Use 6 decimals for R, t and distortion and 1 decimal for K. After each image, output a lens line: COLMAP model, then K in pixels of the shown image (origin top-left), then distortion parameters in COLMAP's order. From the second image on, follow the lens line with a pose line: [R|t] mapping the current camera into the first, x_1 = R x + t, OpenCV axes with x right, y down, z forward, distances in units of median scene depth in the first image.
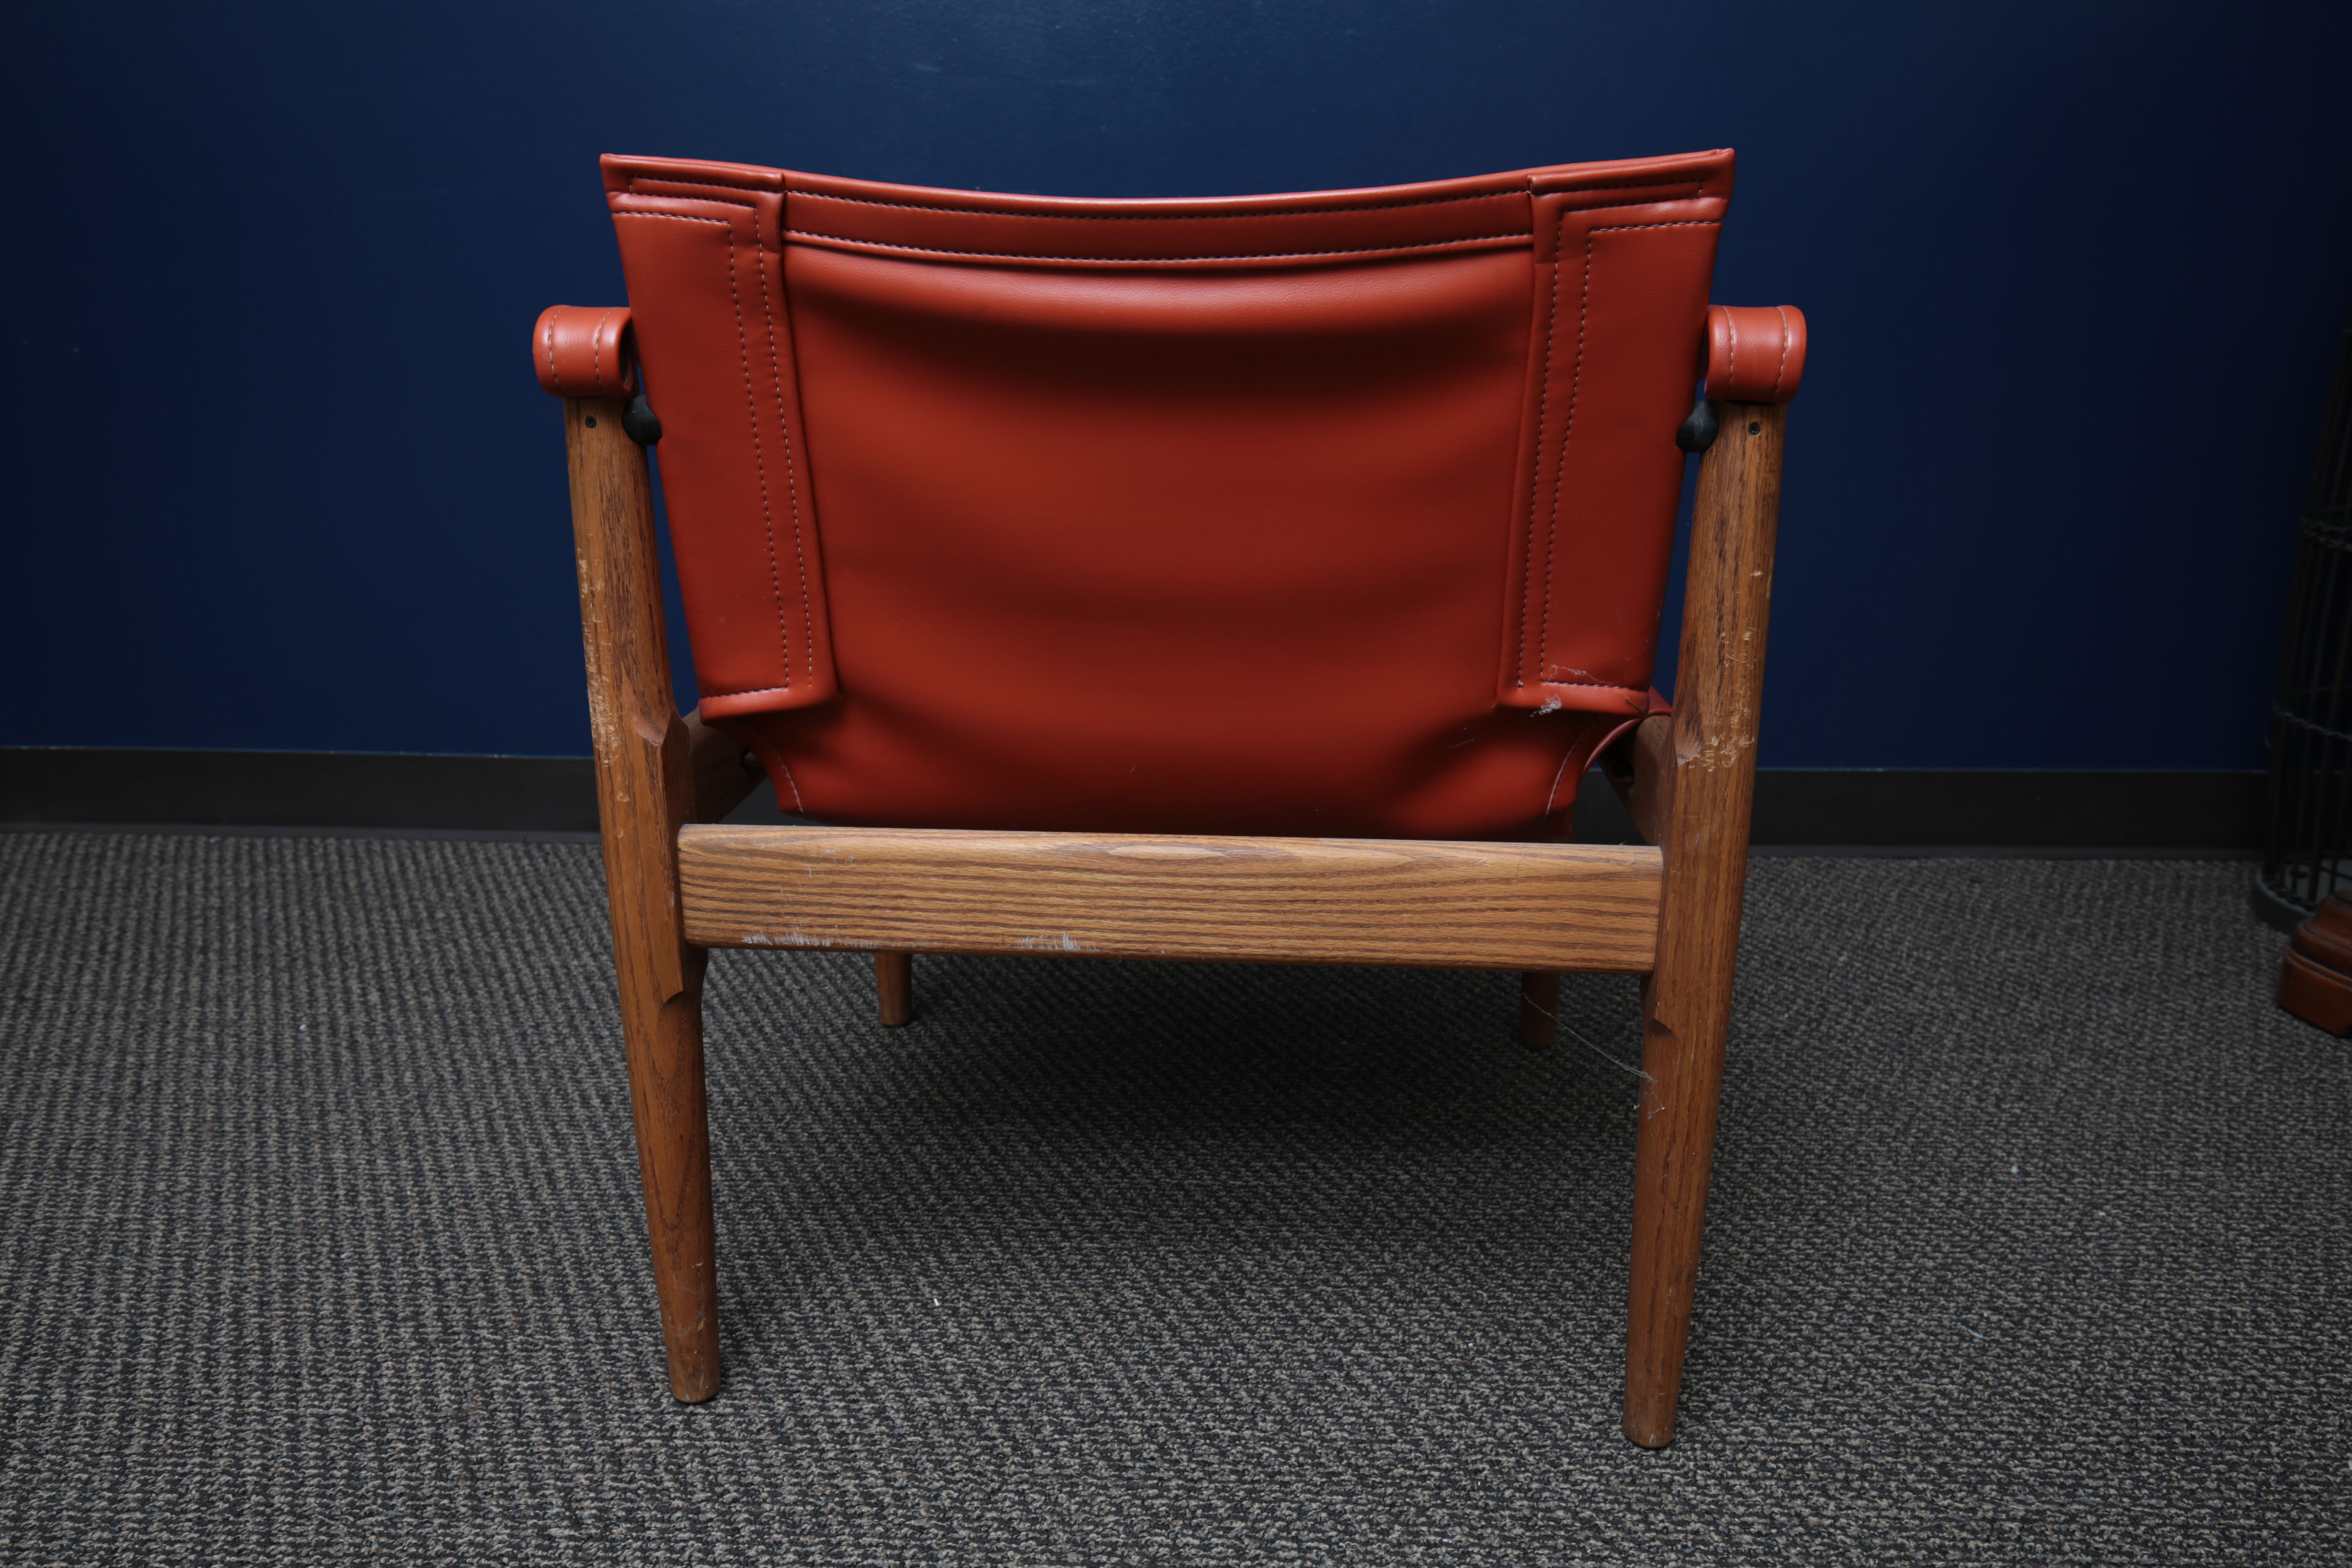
lens RADIAL K [[1728.7, 0, 1169.9], [0, 1728.7, 796.1], [0, 0, 1]] dist [0.004887, 0.010722]
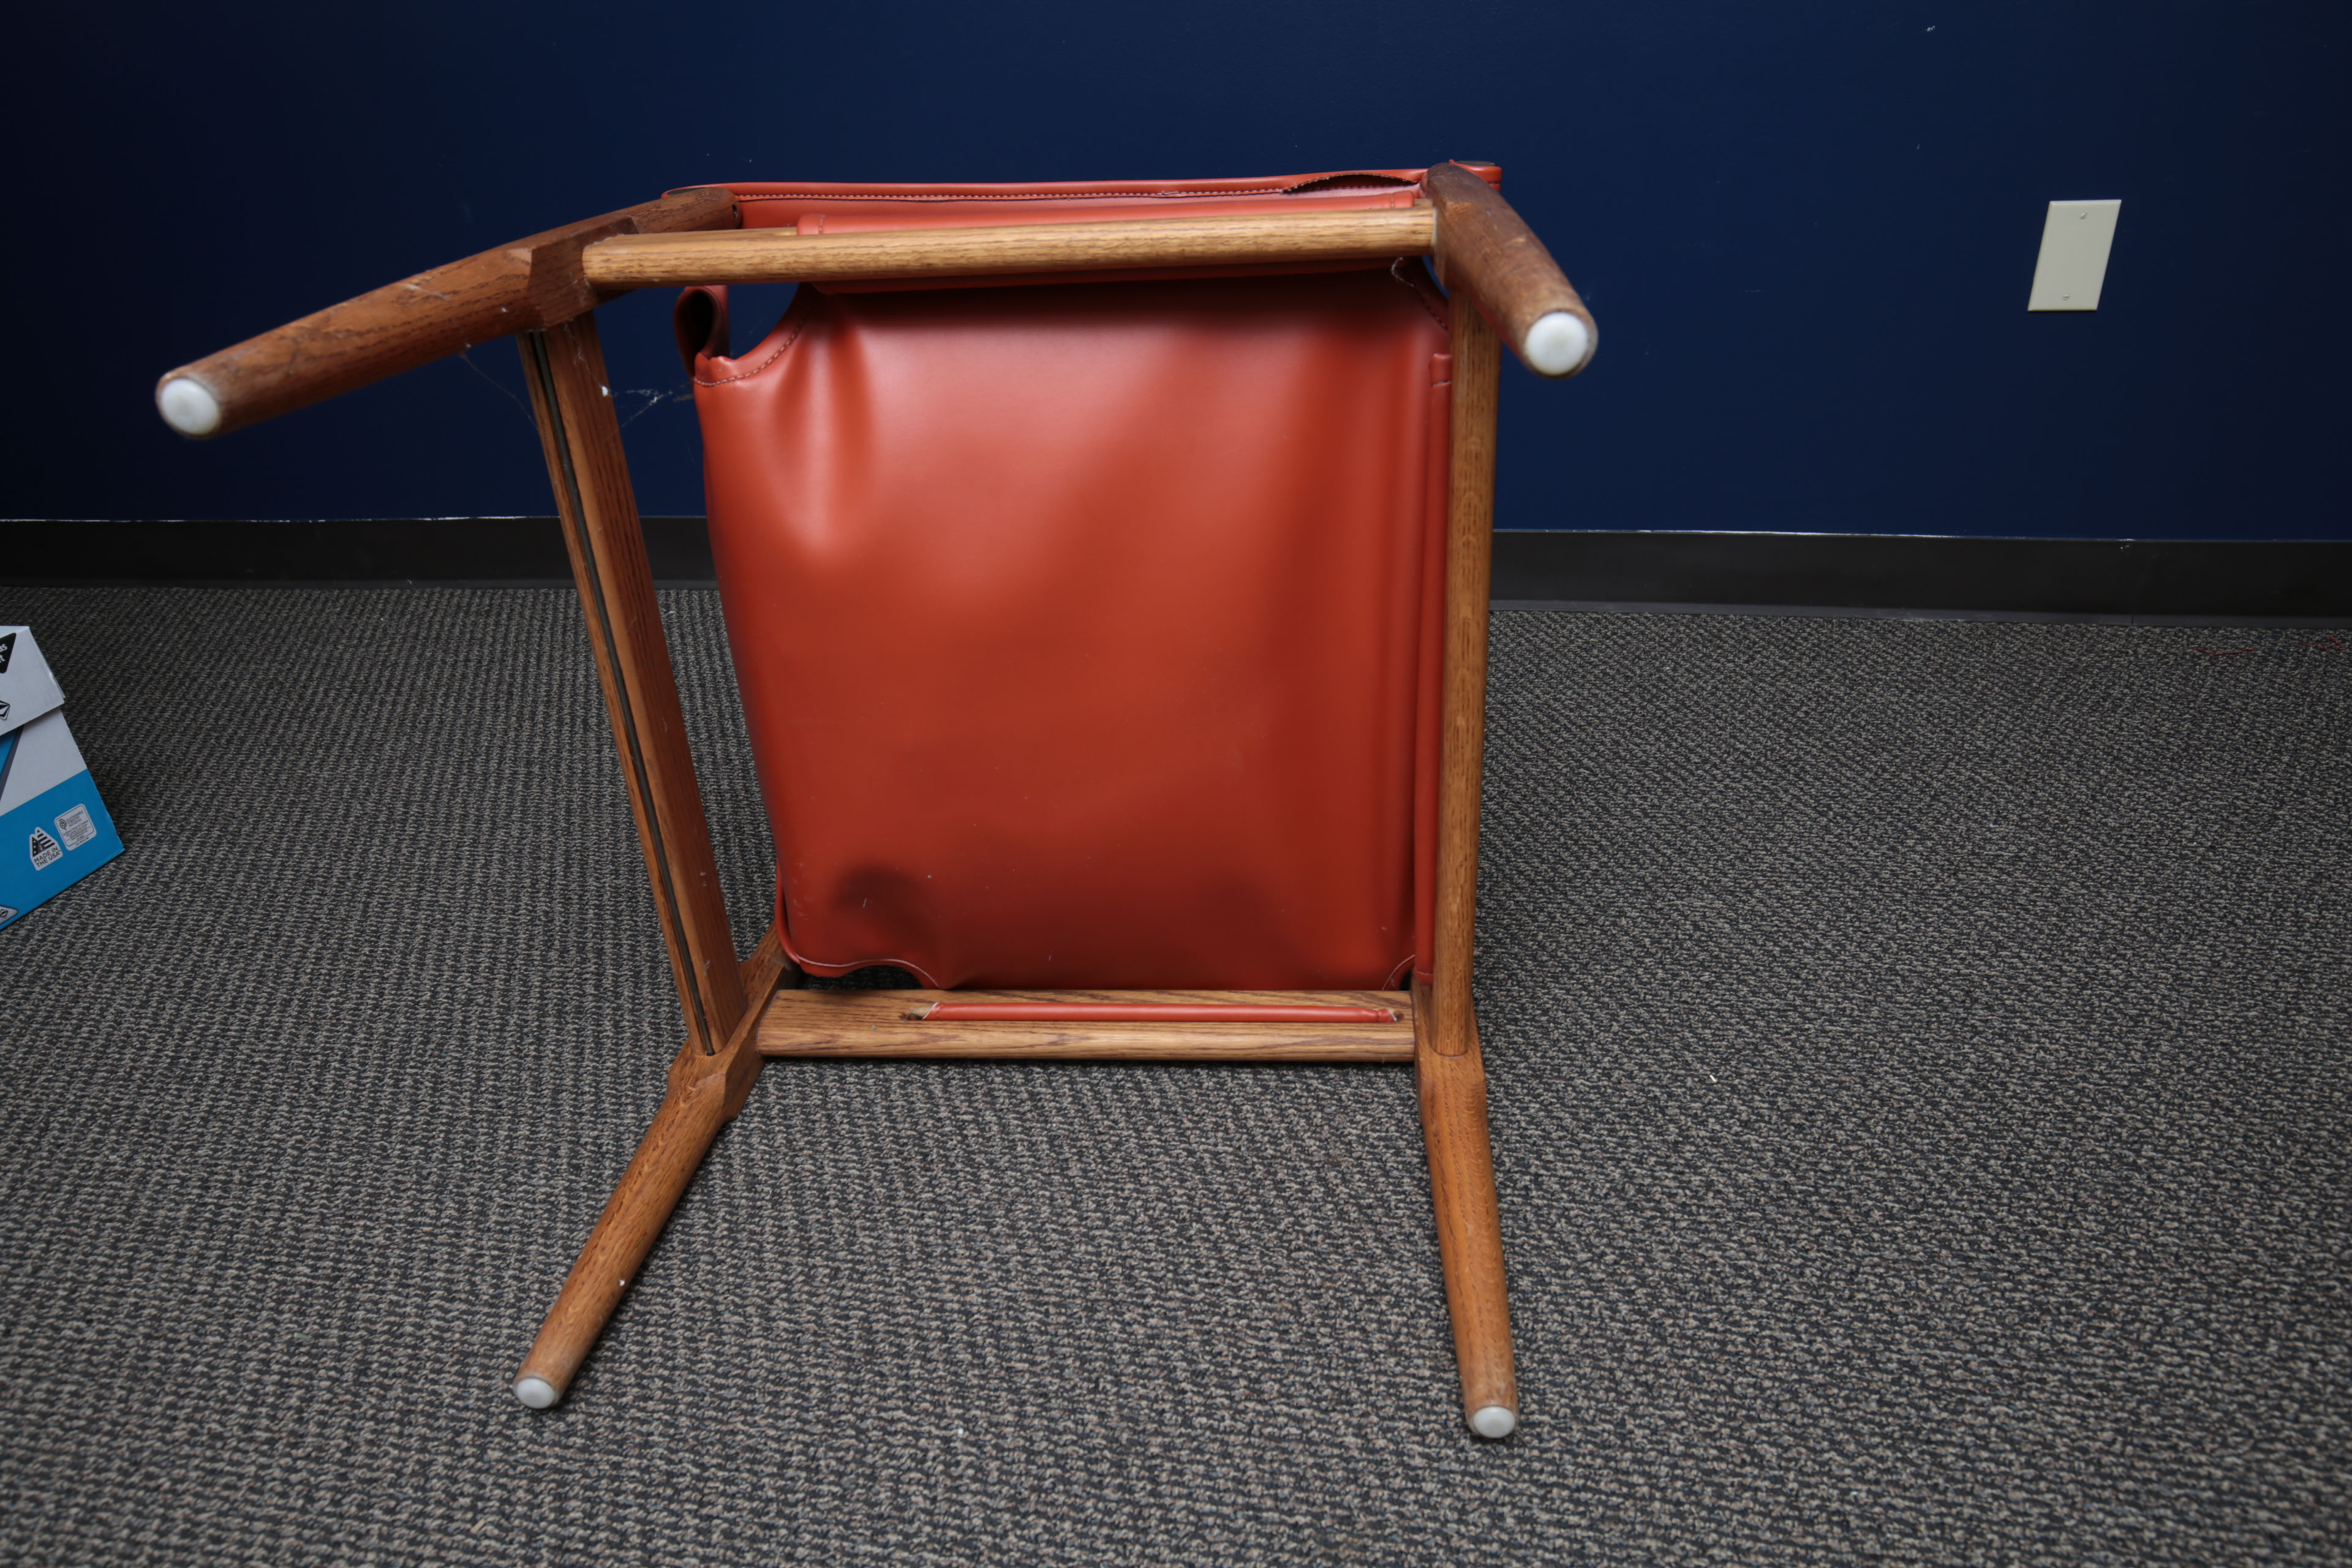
lens RADIAL K [[1507.1, 0, 1170.6], [0, 1507.1, 799.2], [0, 0, 1]] dist [-0.006189, 0.004454]
pose [[0.986099, 0.029621, -0.163497, -0.321586], [0.002997, 0.980650, 0.195745, -0.071385], [0.166132, -0.193514, 0.966929, 0.045545]]
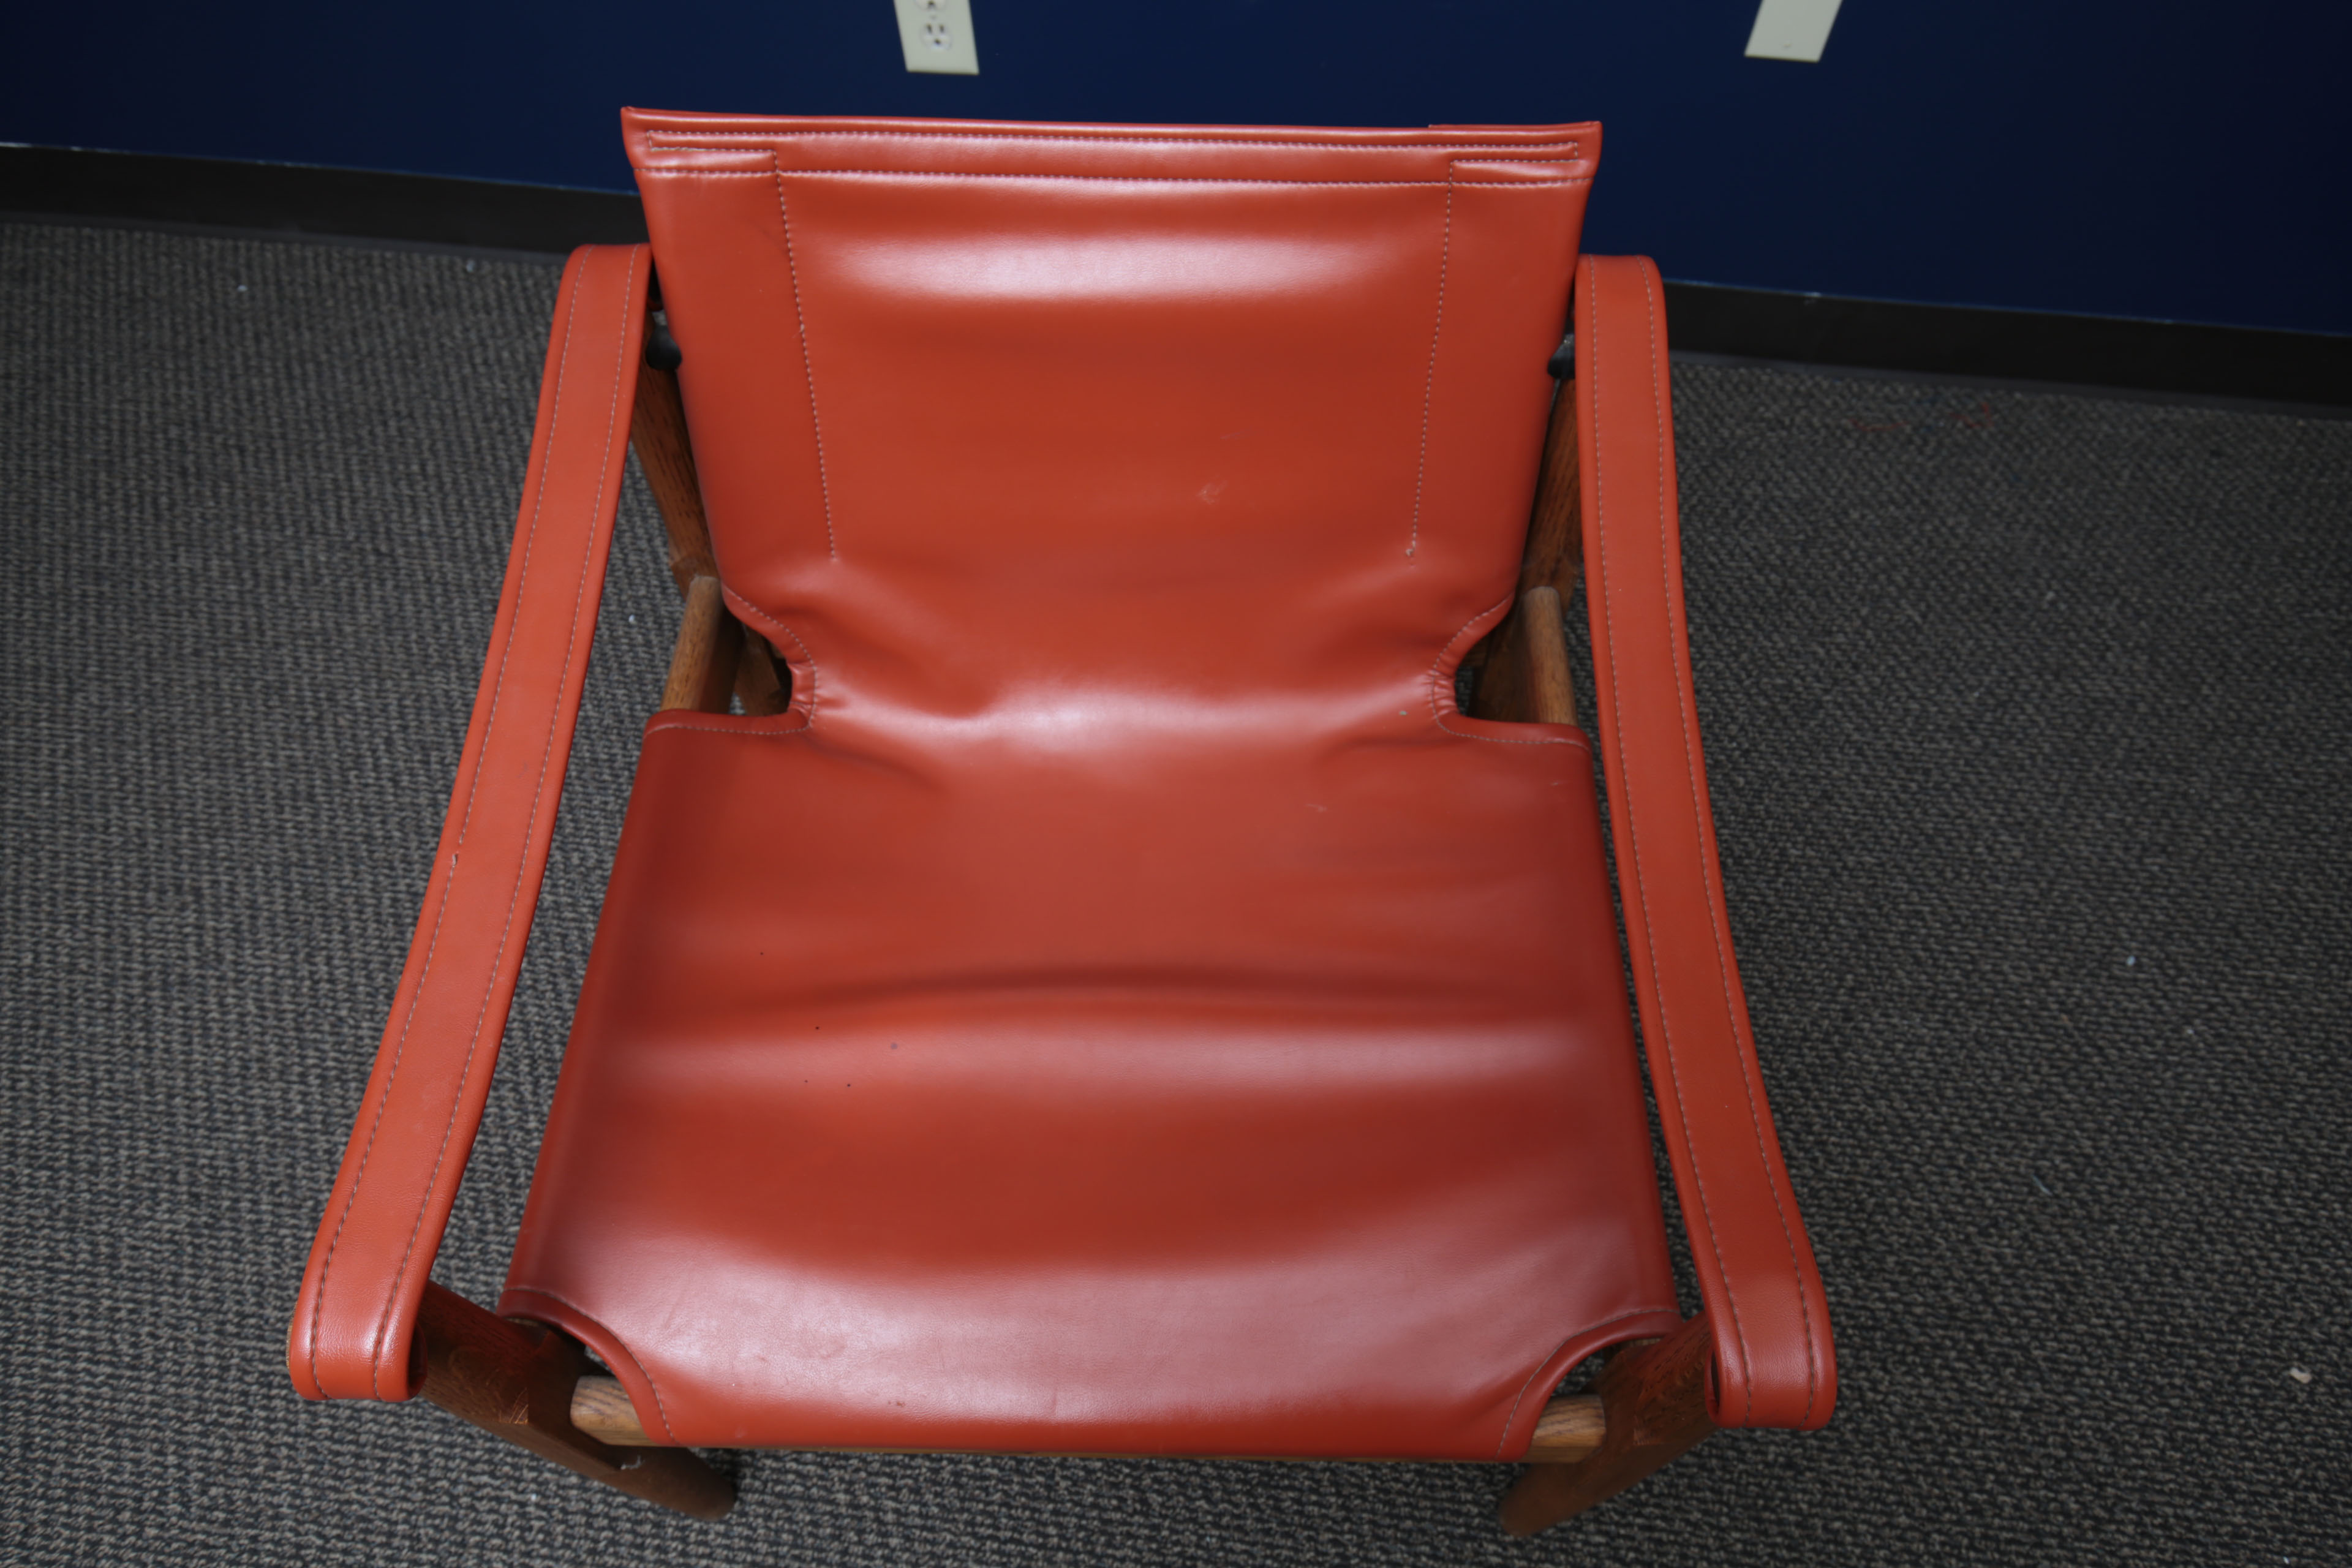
lens RADIAL K [[1507.1, 0, 1170.4], [0, 1507.1, 769.4], [0, 0, 1]] dist [-0.006189, 0.004454]
pose [[0.996042, 0.073787, -0.049553, -0.127829], [-0.025737, 0.773065, 0.633804, -0.575526], [0.085074, -0.630021, 0.771904, 0.284440]]
